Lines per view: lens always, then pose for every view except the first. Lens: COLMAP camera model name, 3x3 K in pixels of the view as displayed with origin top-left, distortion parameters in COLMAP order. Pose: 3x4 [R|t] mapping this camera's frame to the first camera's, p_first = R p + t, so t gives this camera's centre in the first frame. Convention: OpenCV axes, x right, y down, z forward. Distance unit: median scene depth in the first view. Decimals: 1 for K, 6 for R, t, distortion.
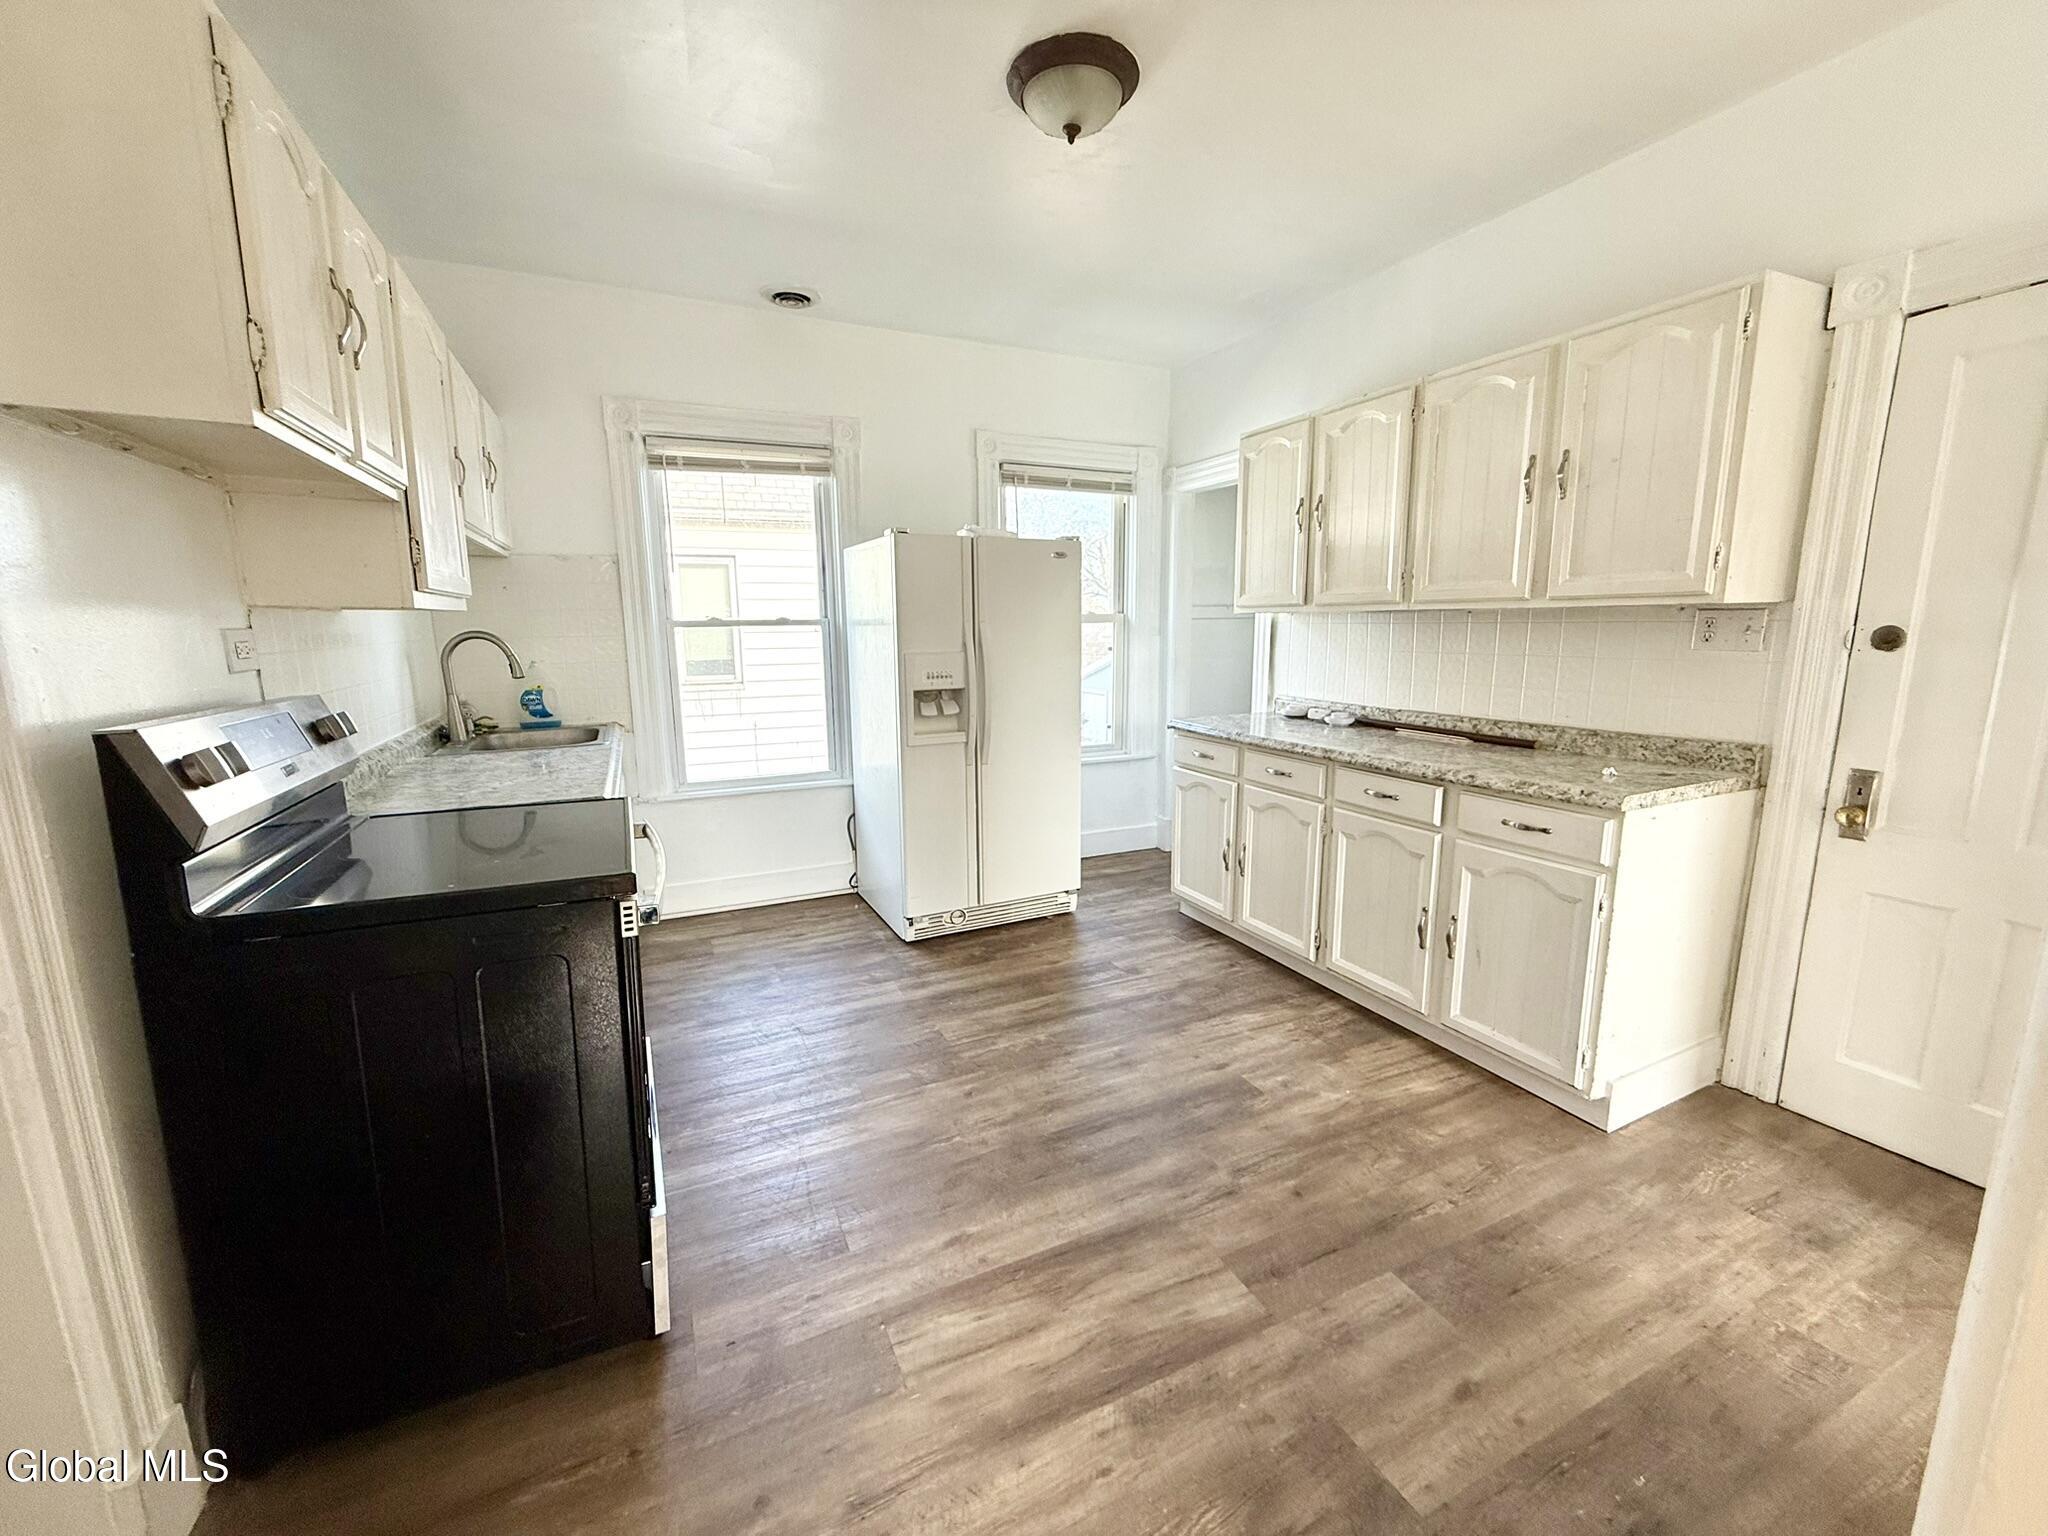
lens RADIAL K [[815.4, 0, 1015.7], [0, 815.4, 765.4], [0, 0, 1]] dist [-0.001110, 0.000264]
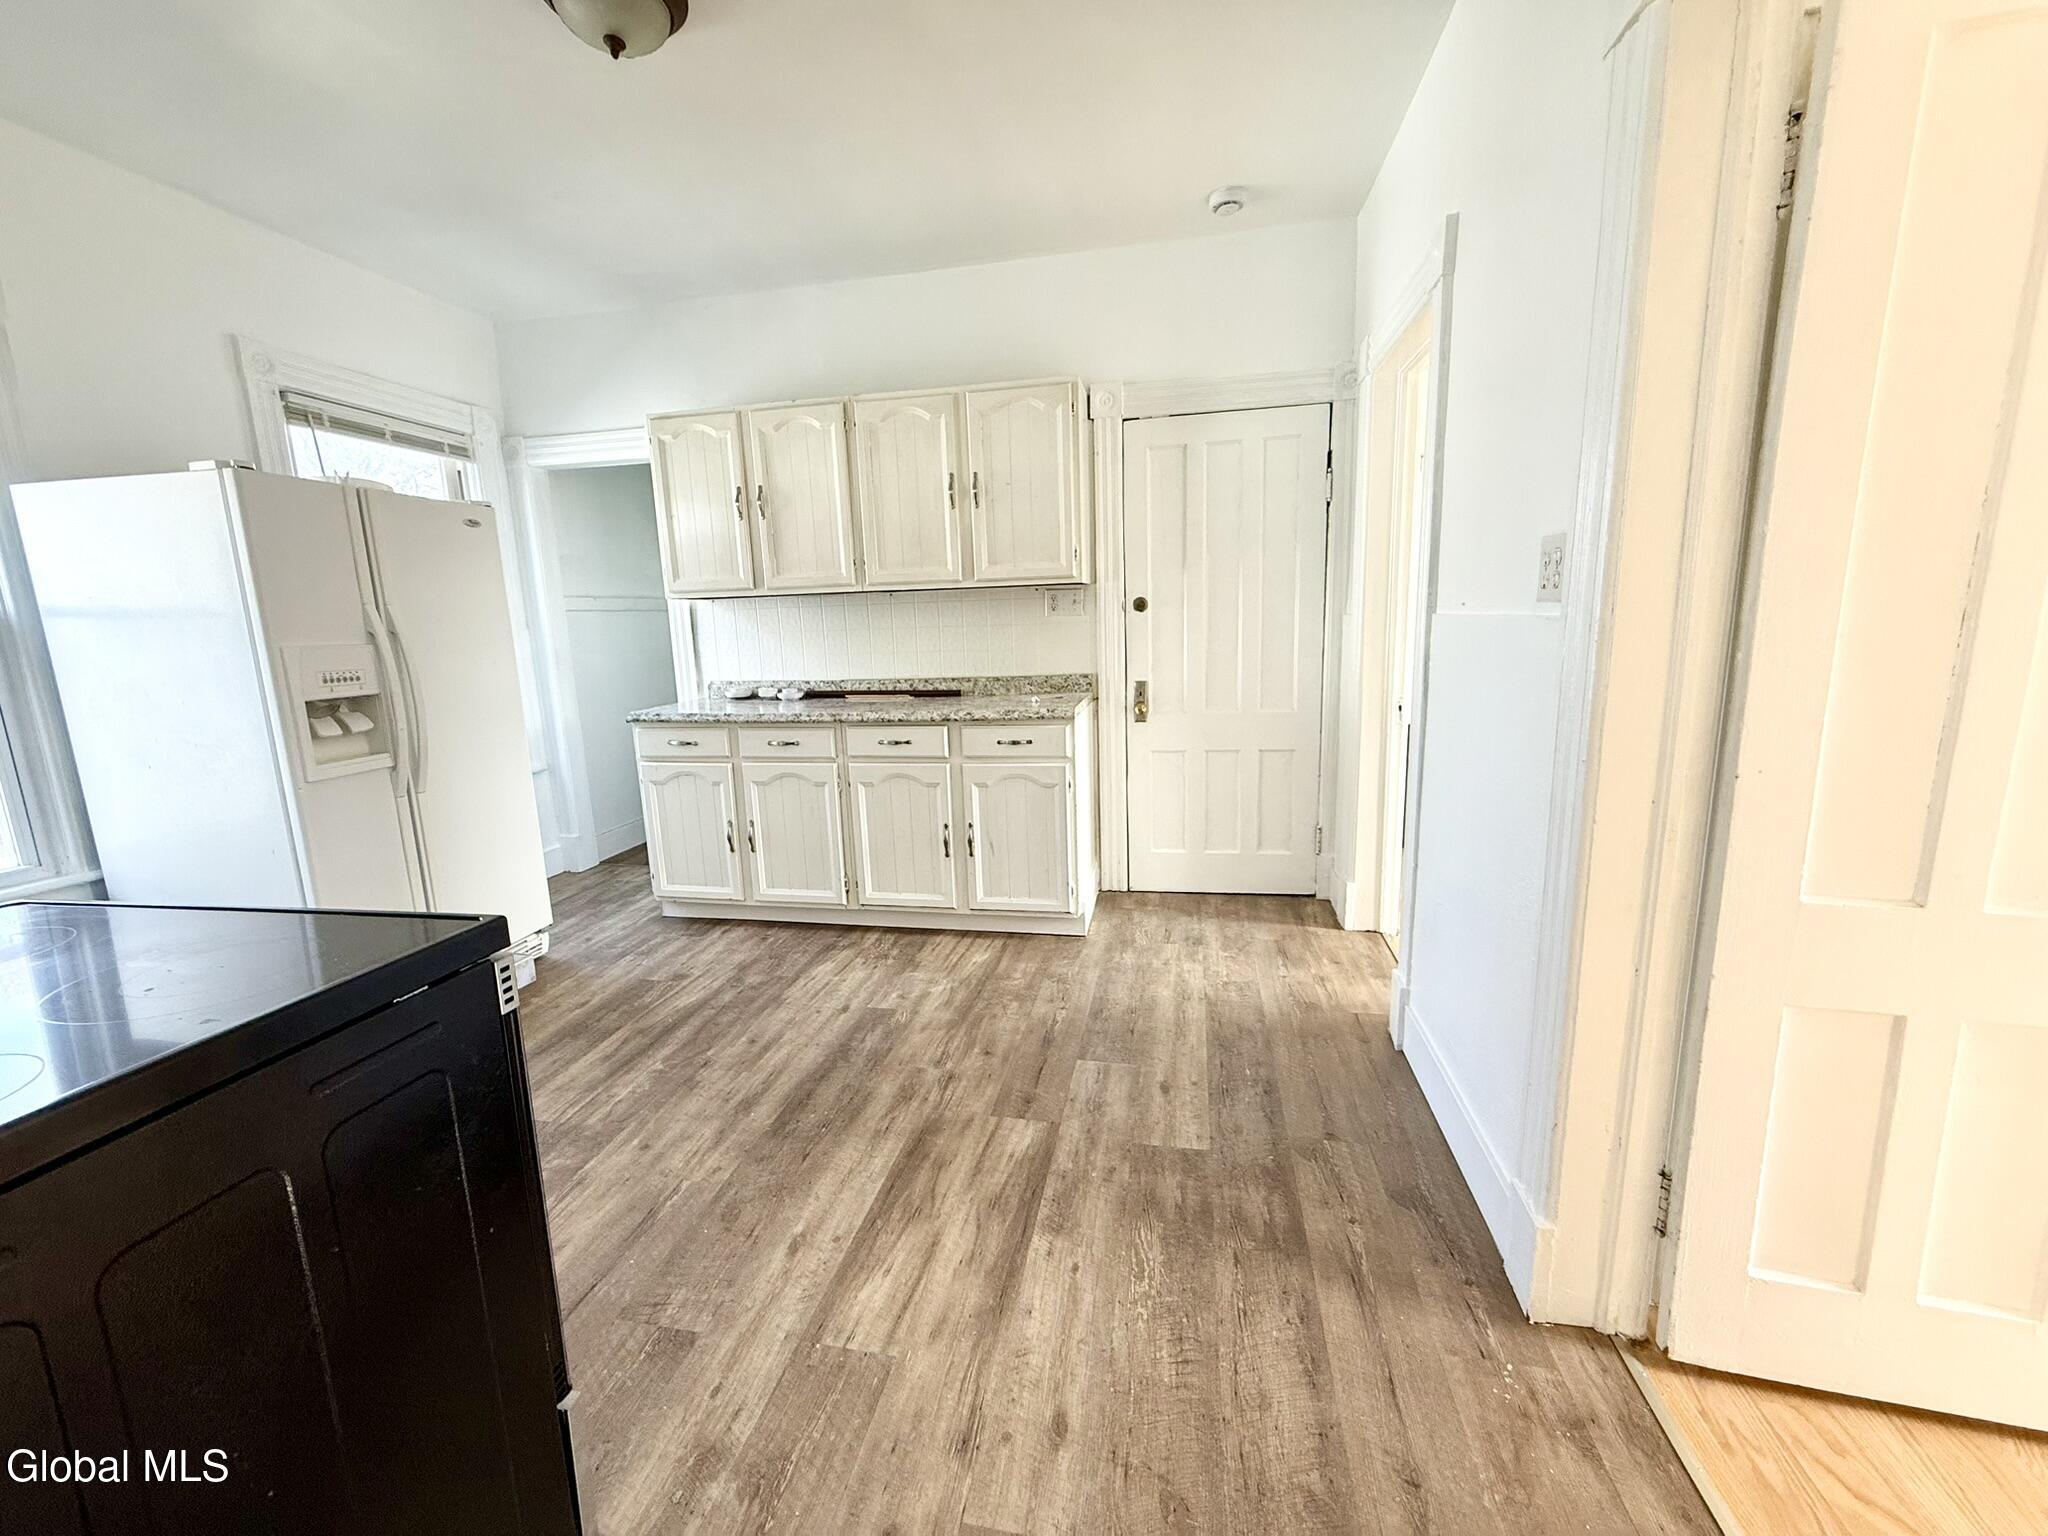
lens RADIAL K [[815.4, 0, 1016.5], [0, 815.4, 764.2], [0, 0, 1]] dist [-0.001110, 0.000264]
pose [[0.595604, -0.151056, 0.788947, -0.392201], [0.163489, 0.984398, 0.065054, 0.018335], [-0.786465, 0.090237, 0.611007, 0.130200]]
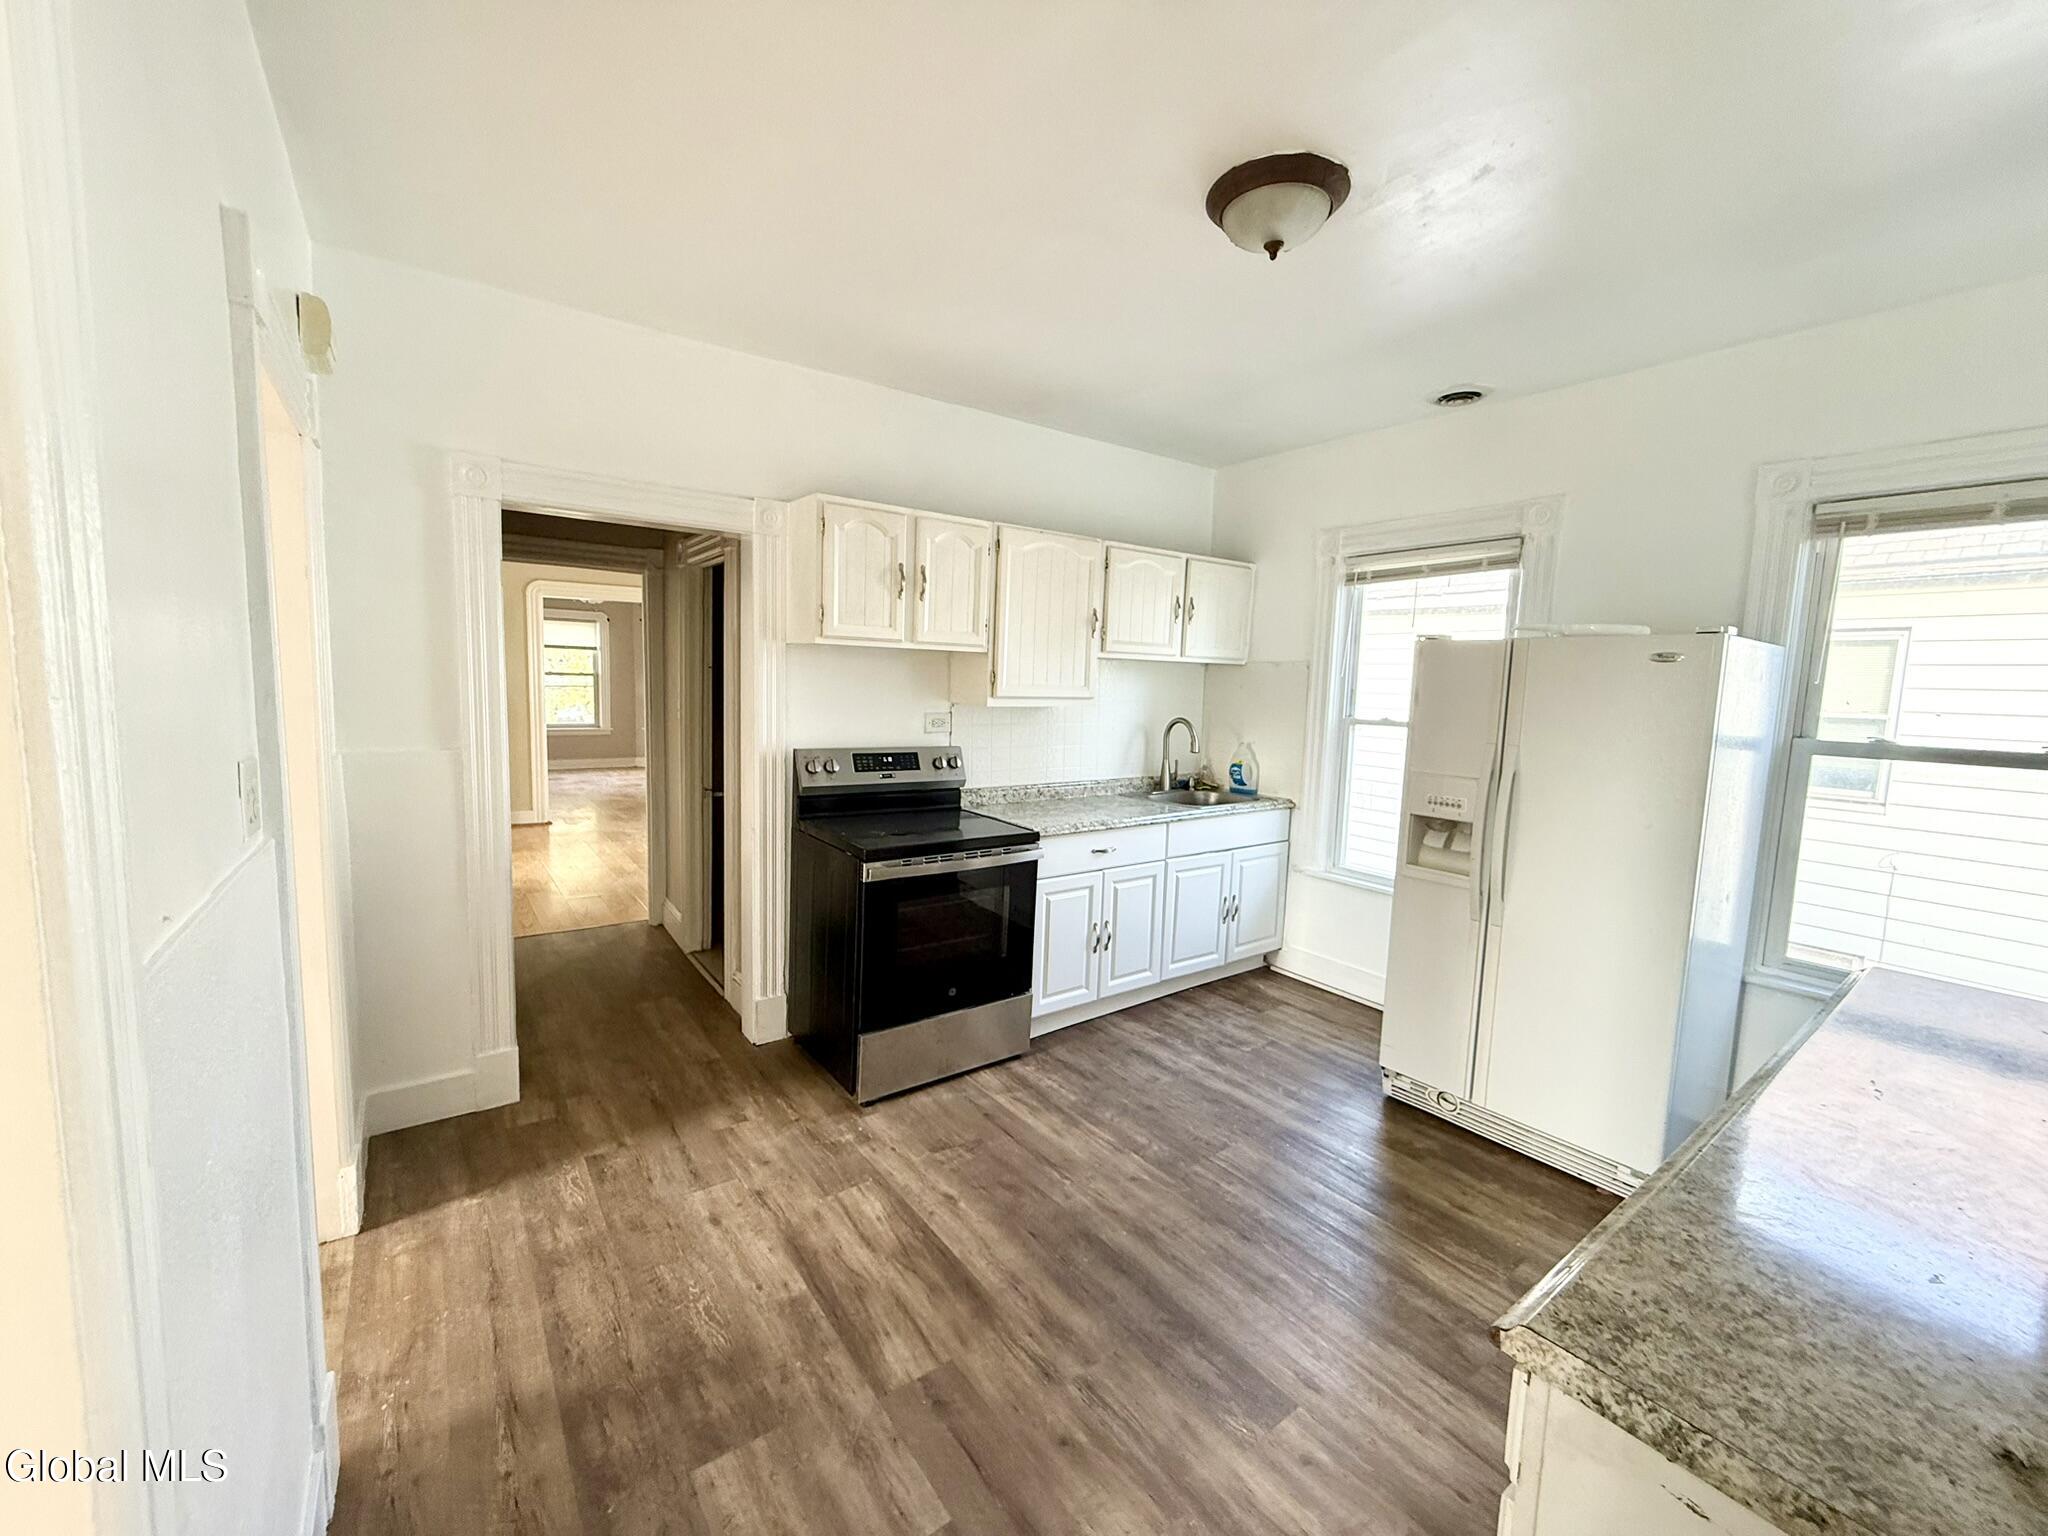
lens RADIAL K [[815.4, 0, 1015.0], [0, 815.4, 766.8], [0, 0, 1]] dist [-0.001110, 0.000264]
pose [[0.193395, 0.119077, -0.973868, 0.789668], [-0.200076, 0.976536, 0.079671, -0.154072], [0.960504, 0.179440, 0.212681, 0.479437]]
